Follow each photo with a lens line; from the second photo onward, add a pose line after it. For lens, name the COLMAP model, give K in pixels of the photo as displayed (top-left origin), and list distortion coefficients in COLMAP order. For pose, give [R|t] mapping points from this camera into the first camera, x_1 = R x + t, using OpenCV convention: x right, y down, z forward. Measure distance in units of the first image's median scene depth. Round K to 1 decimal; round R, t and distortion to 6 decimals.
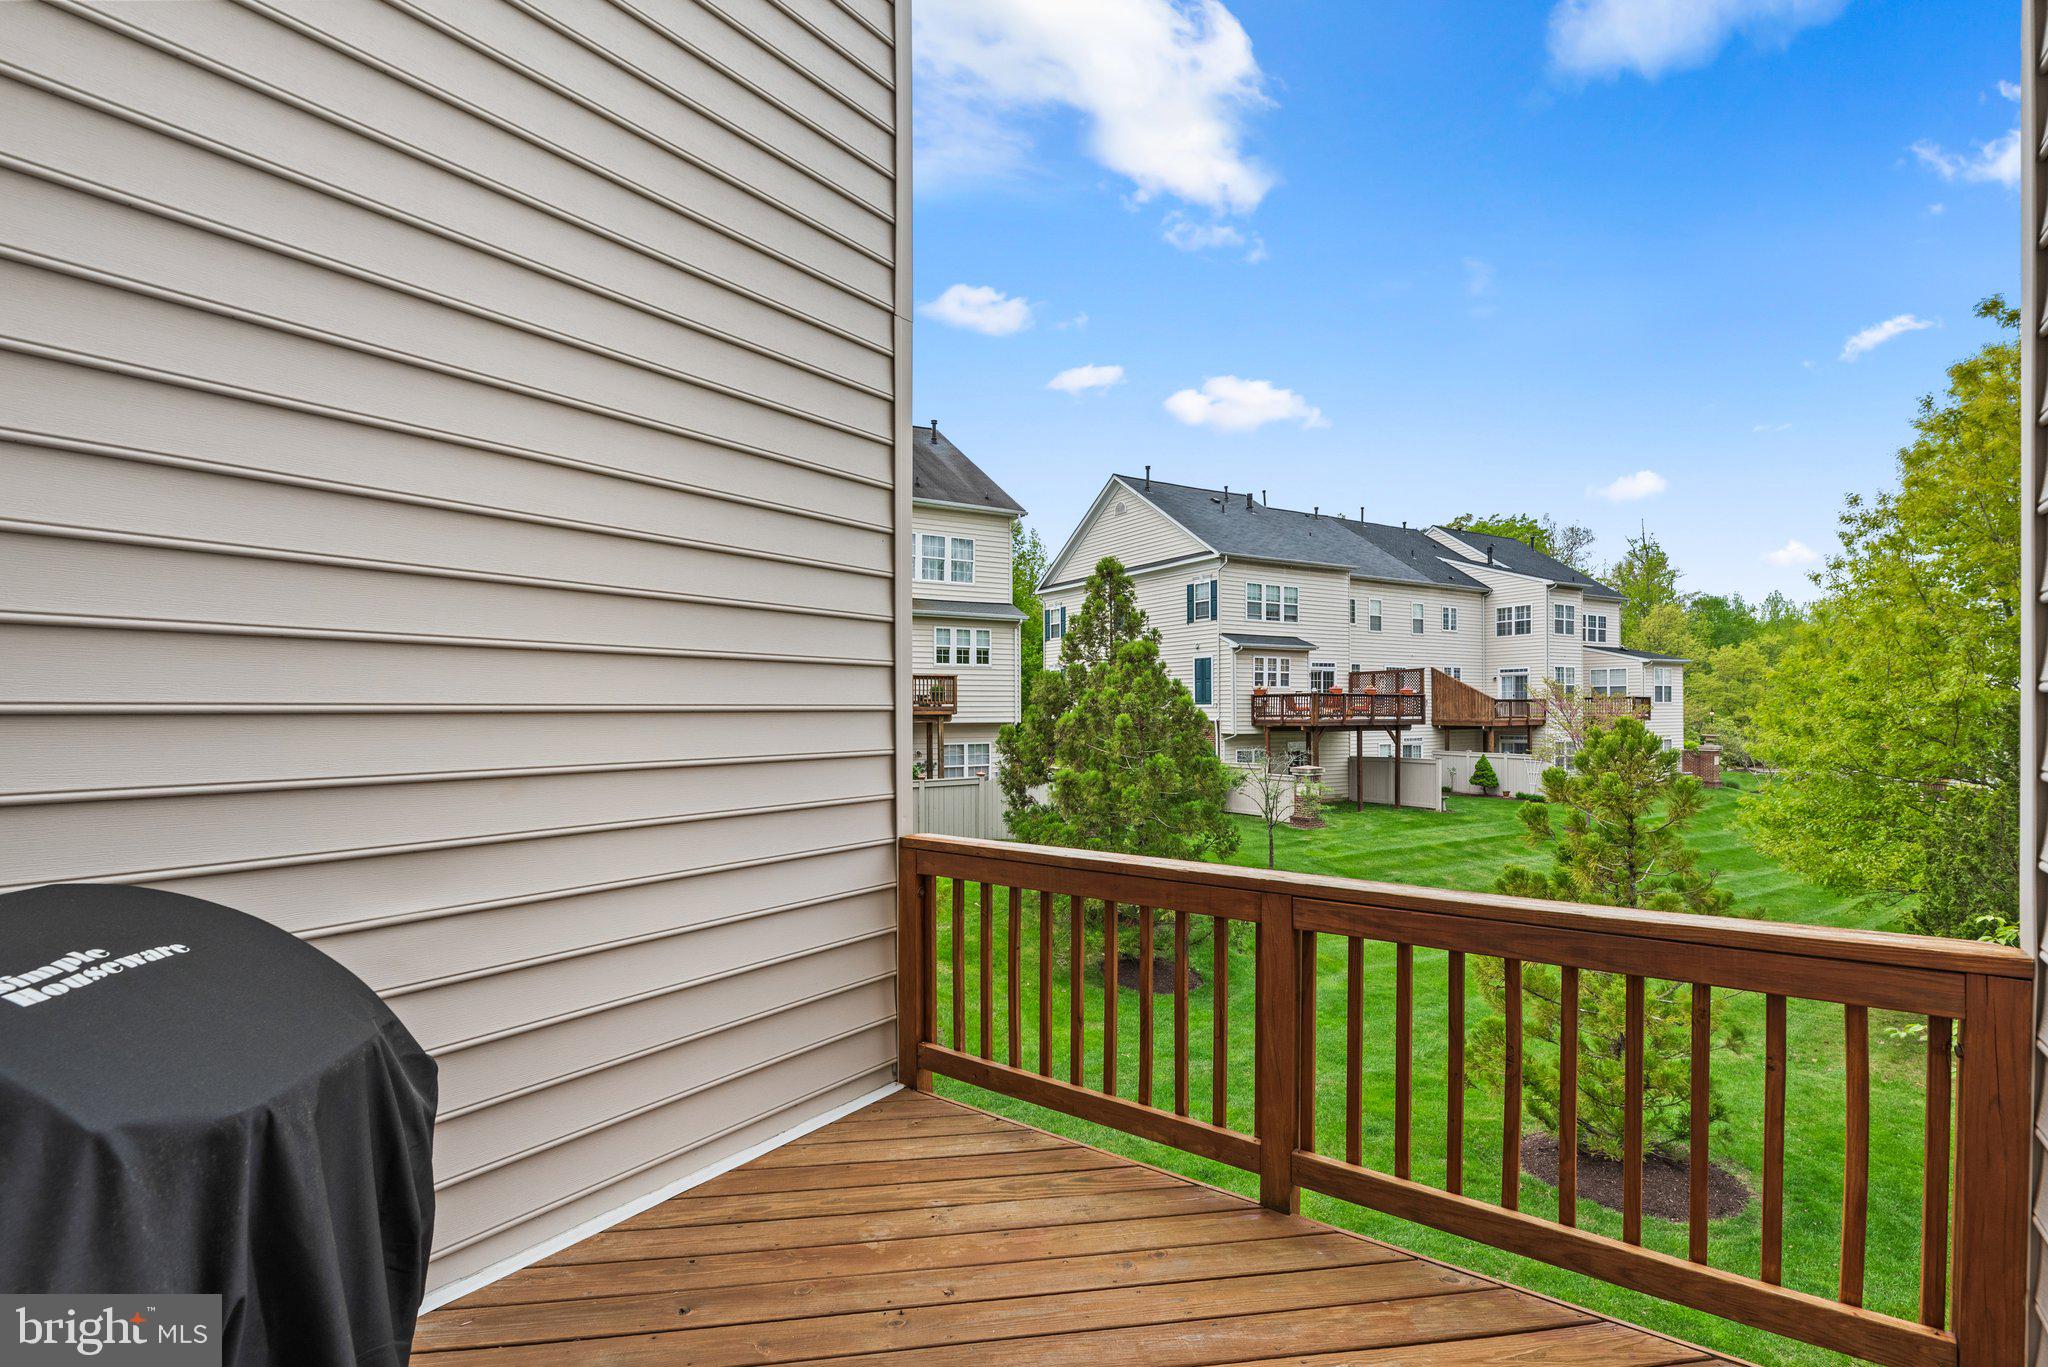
lens RADIAL K [[918.7, 0, 1011.3], [0, 918.7, 725.7], [0, 0, 1]] dist [0.002729, -0.000078]
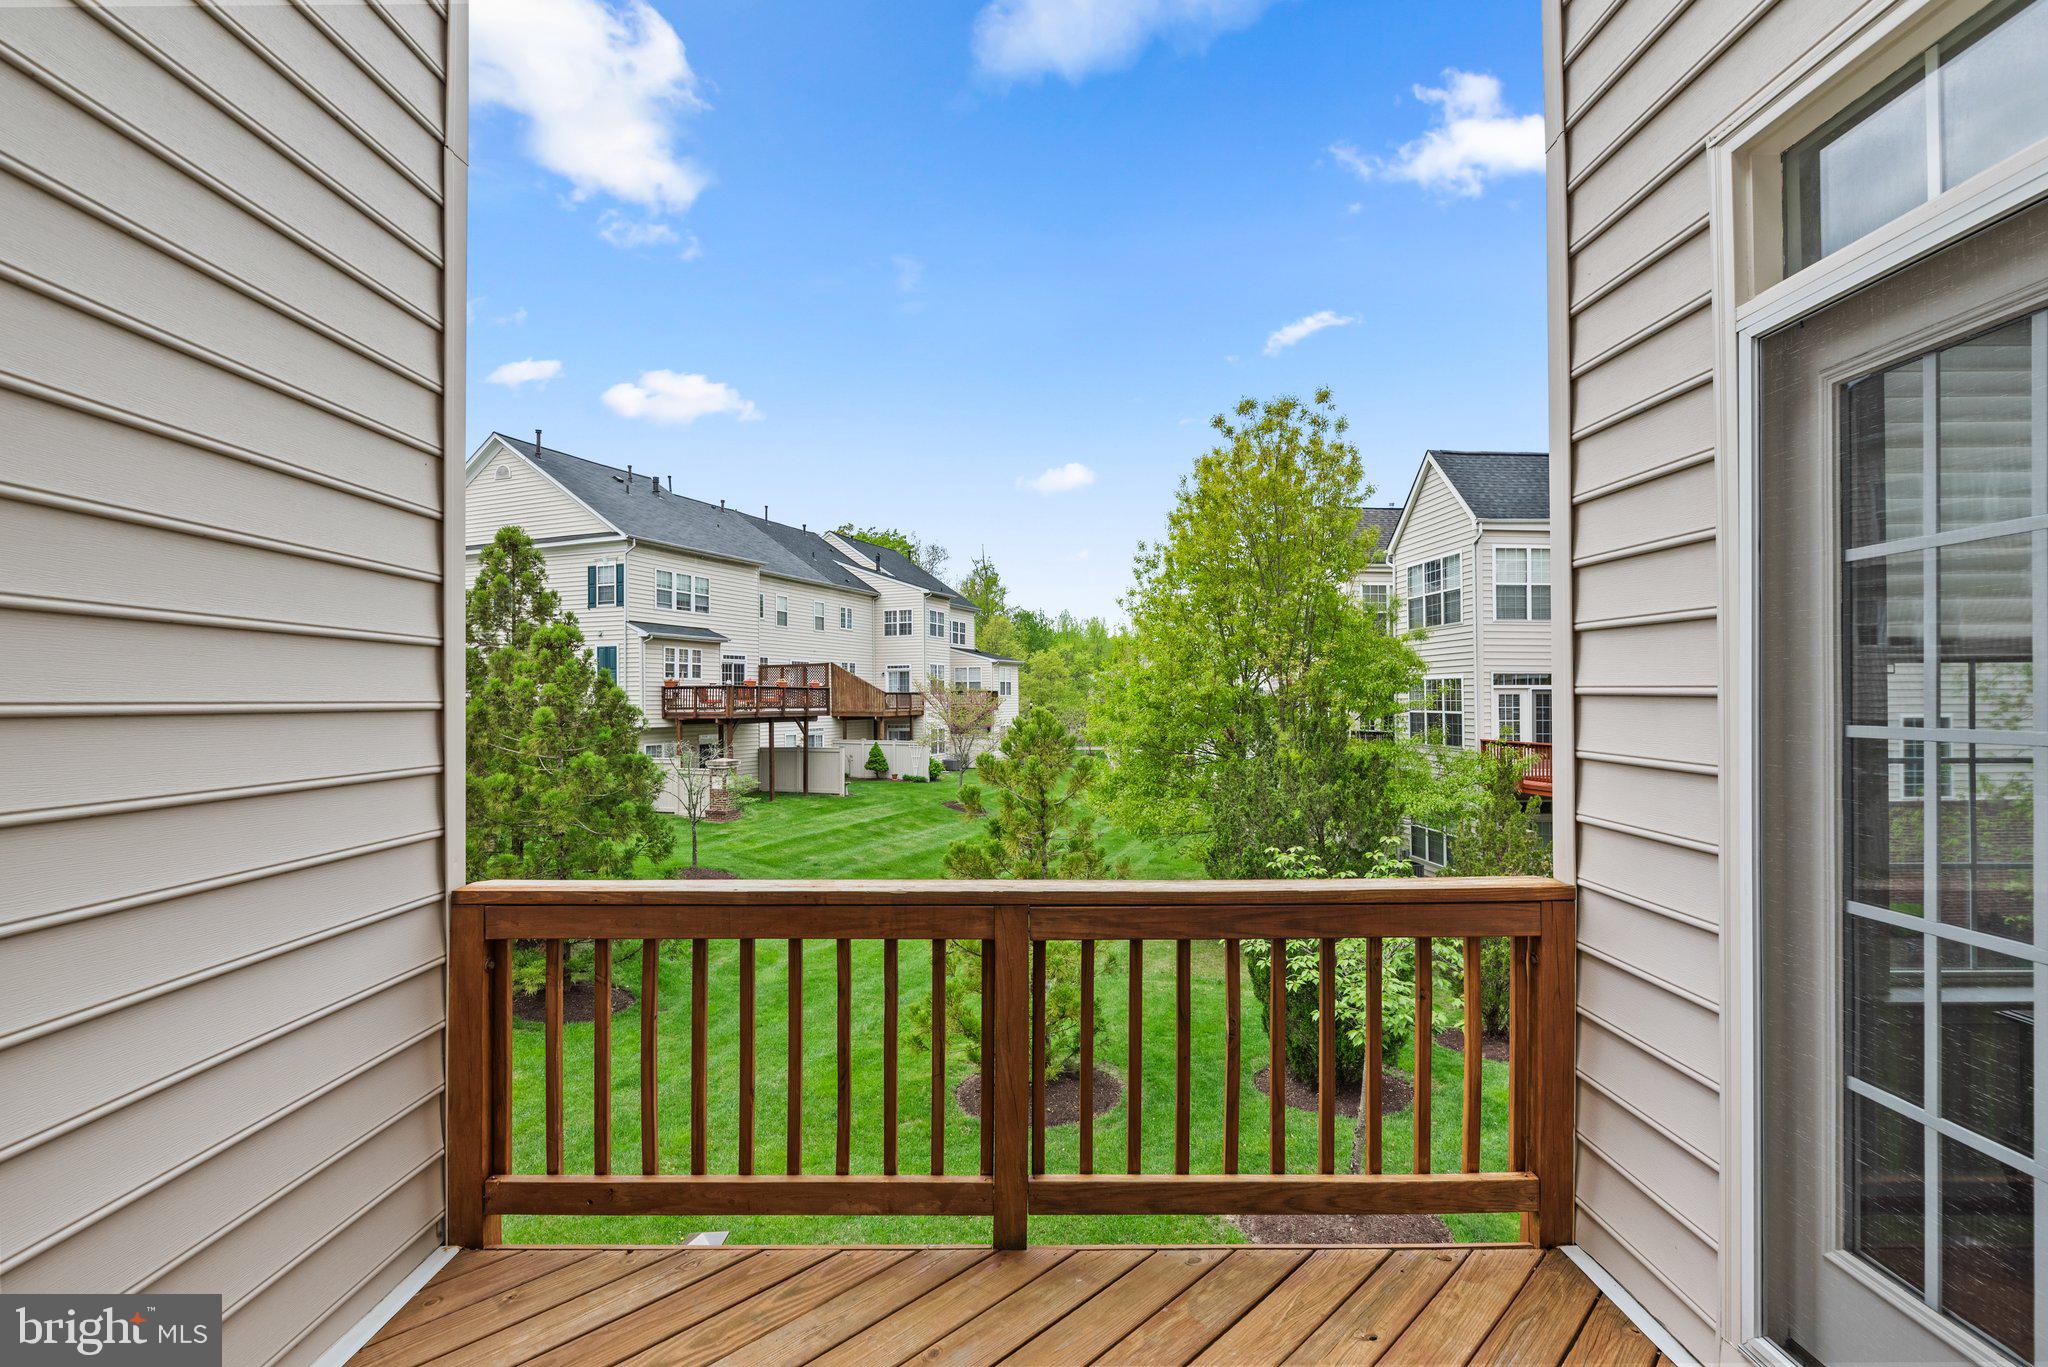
lens RADIAL K [[918.7, 0, 1012.8], [0, 918.7, 696.6], [0, 0, 1]] dist [0.002729, -0.000078]
pose [[0.803092, 0.001209, 0.595854, -0.018779], [0.012436, 0.999746, -0.018790, -0.000624], [-0.595725, 0.022500, 0.802873, 0.017743]]
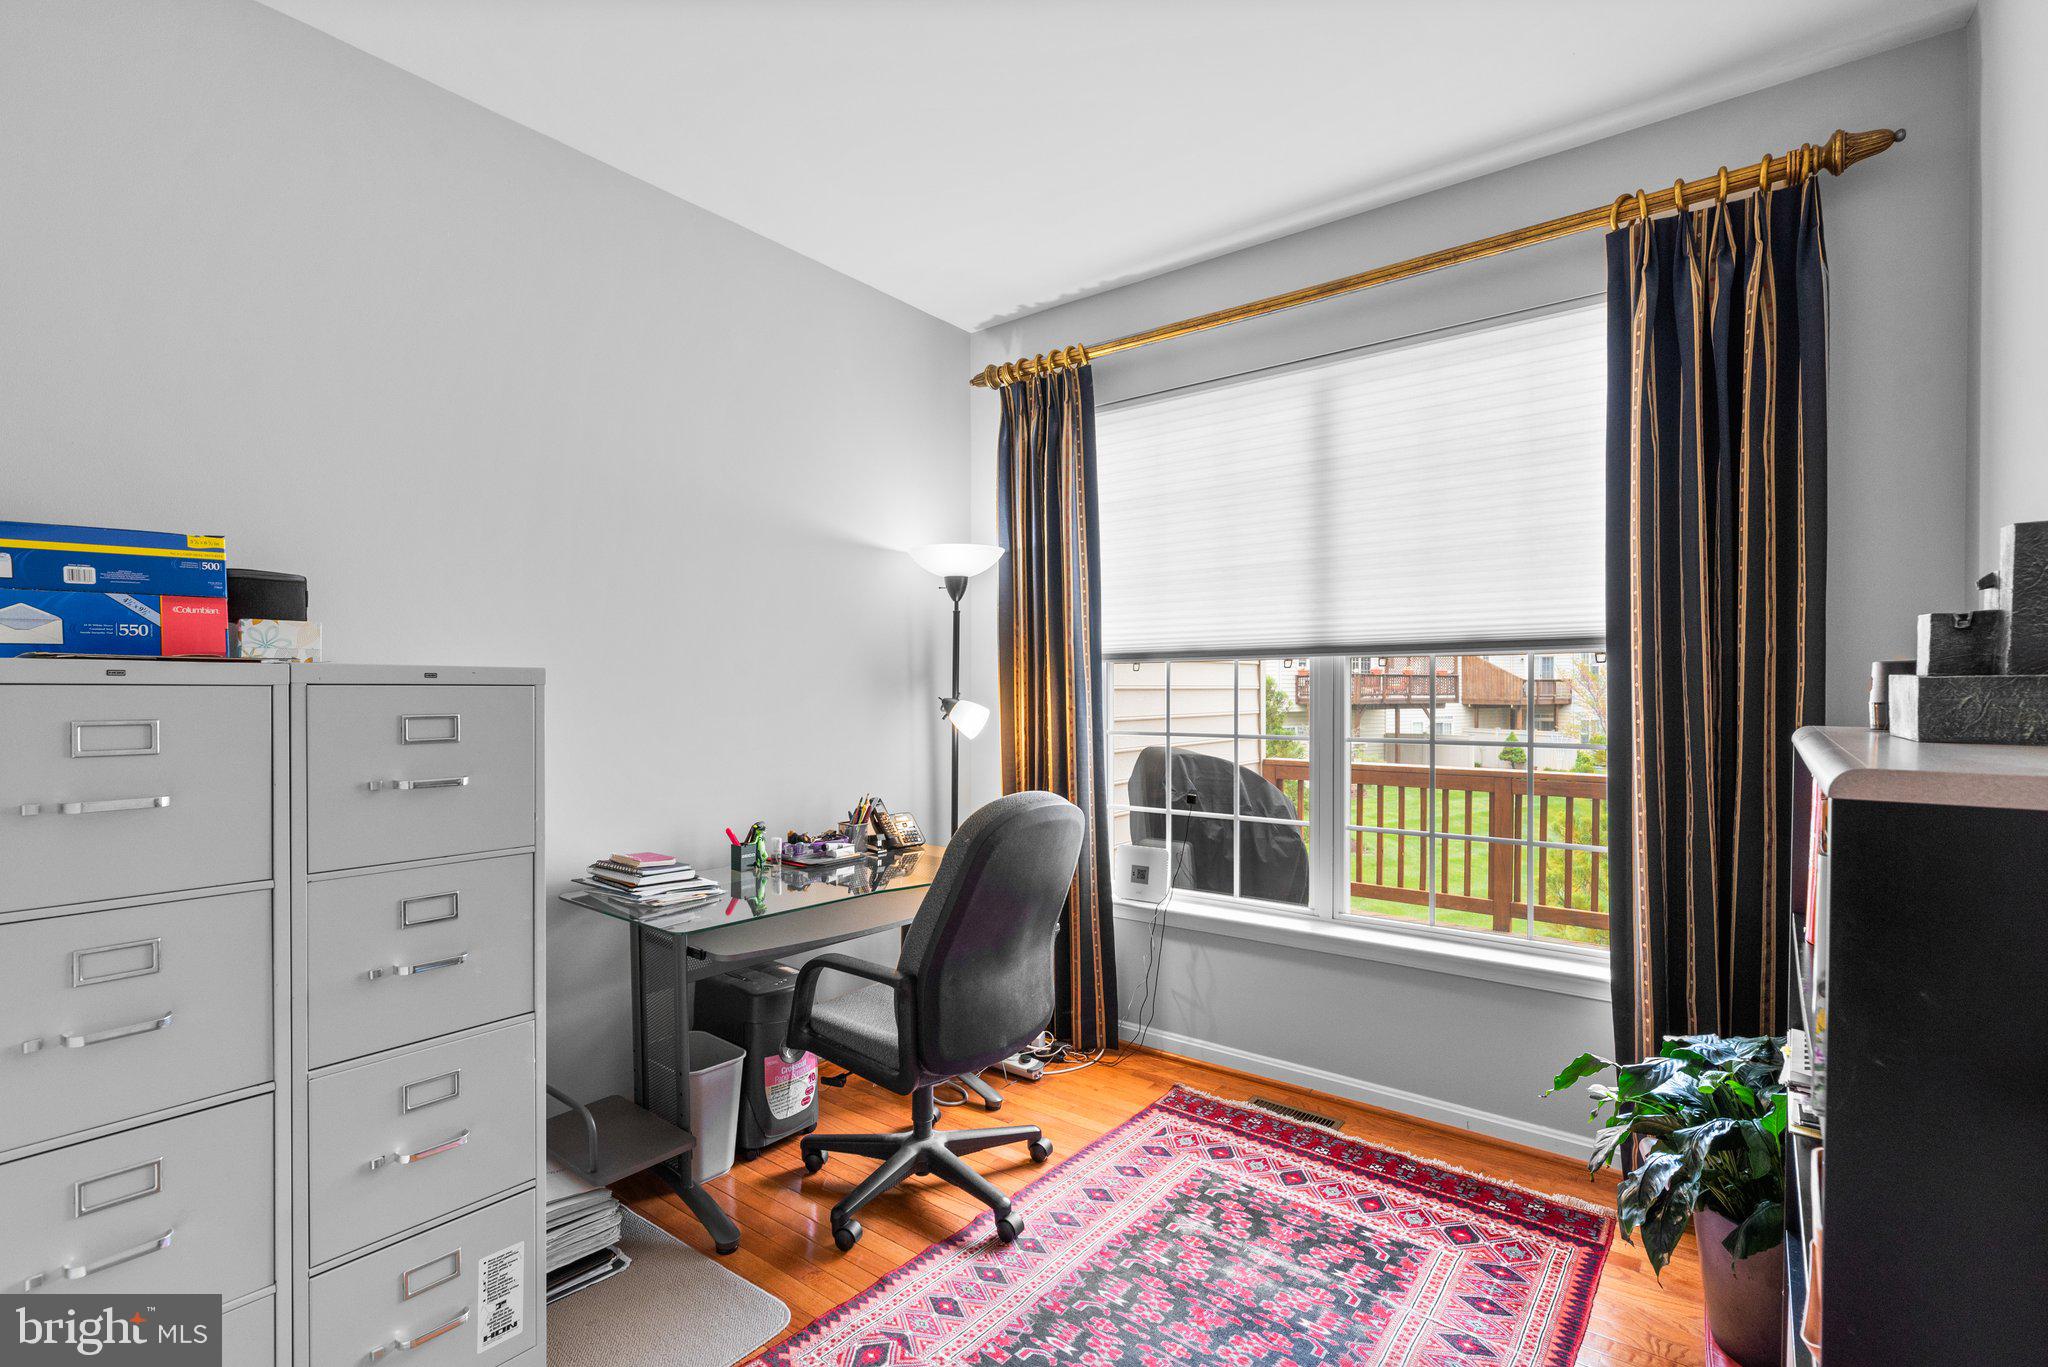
lens RADIAL K [[918.7, 0, 1027.8], [0, 918.7, 690.3], [0, 0, 1]] dist [0.002729, -0.000078]
pose [[0.999998, 0.000390, -0.001732, -0.056401], [-0.000417, 0.999874, -0.015854, 0.001481], [0.001726, 0.015855, 0.999873, -0.078686]]
